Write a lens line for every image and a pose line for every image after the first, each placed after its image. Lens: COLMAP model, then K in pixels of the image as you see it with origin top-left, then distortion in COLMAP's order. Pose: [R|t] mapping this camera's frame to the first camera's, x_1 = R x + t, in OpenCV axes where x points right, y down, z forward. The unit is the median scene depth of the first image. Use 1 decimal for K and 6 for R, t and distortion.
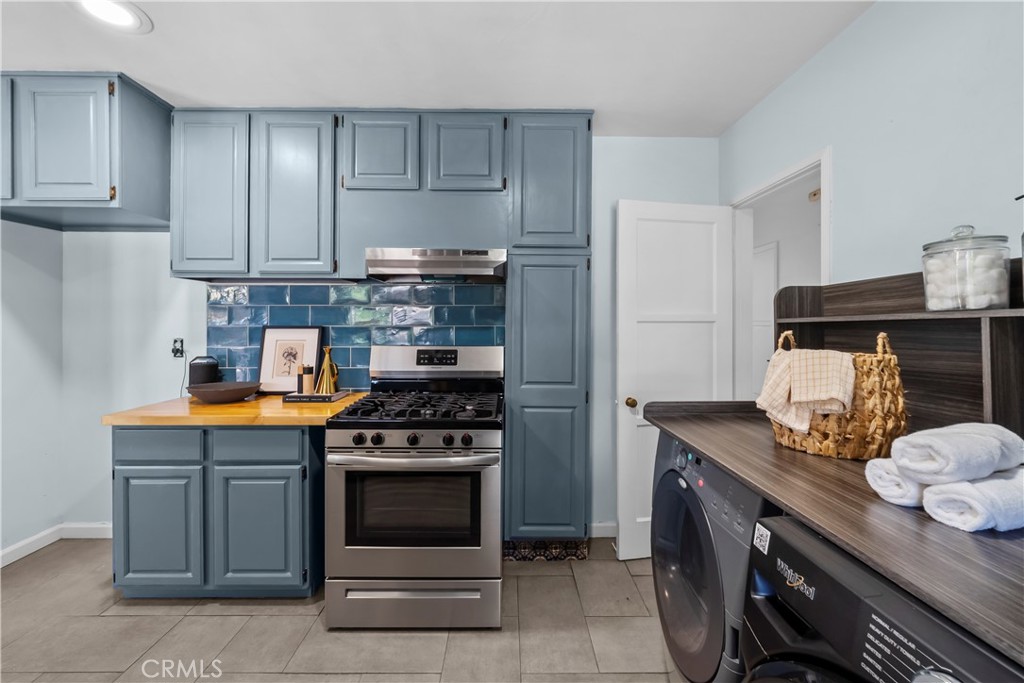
lens RADIAL K [[408.0, 0, 510.3], [0, 408.0, 323.4], [0, 0, 1]] dist [-0.000988, -0.000148]
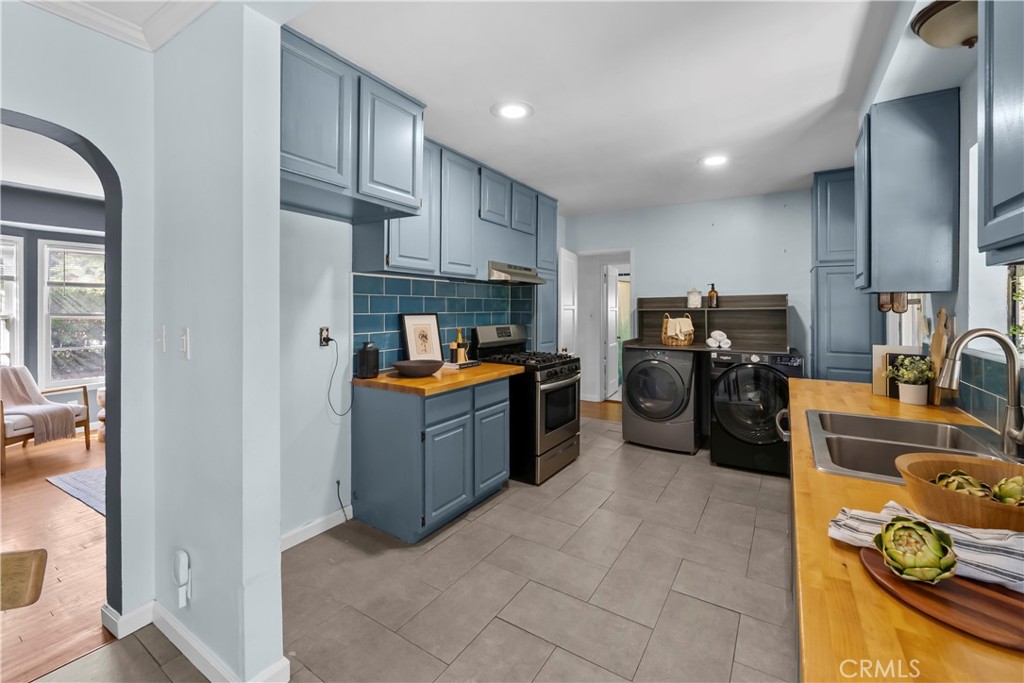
lens RADIAL K [[421.3, 0, 512.3], [0, 421.3, 312.3], [0, 0, 1]] dist [-0.000218, -0.000033]
pose [[0.548463, -0.007297, 0.836143, -1.602898], [-0.002223, 0.999946, 0.010185, -0.011147], [-0.836172, -0.007445, 0.548417, 0.082823]]
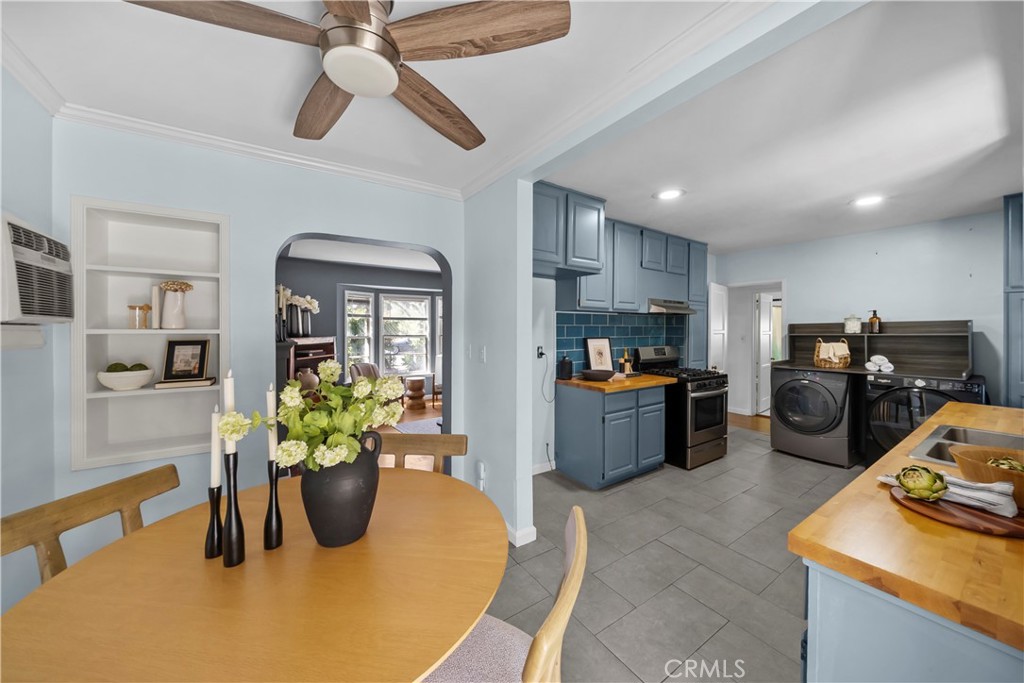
lens RADIAL K [[353.6, 0, 513.1], [0, 353.6, 333.2], [0, 0, 1]] dist [-0.001526, -0.000156]
pose [[0.833789, -0.006164, 0.552049, -1.873247], [-0.001037, 0.999918, 0.012731, -0.033953], [-0.552083, -0.011188, 0.833714, -0.080479]]
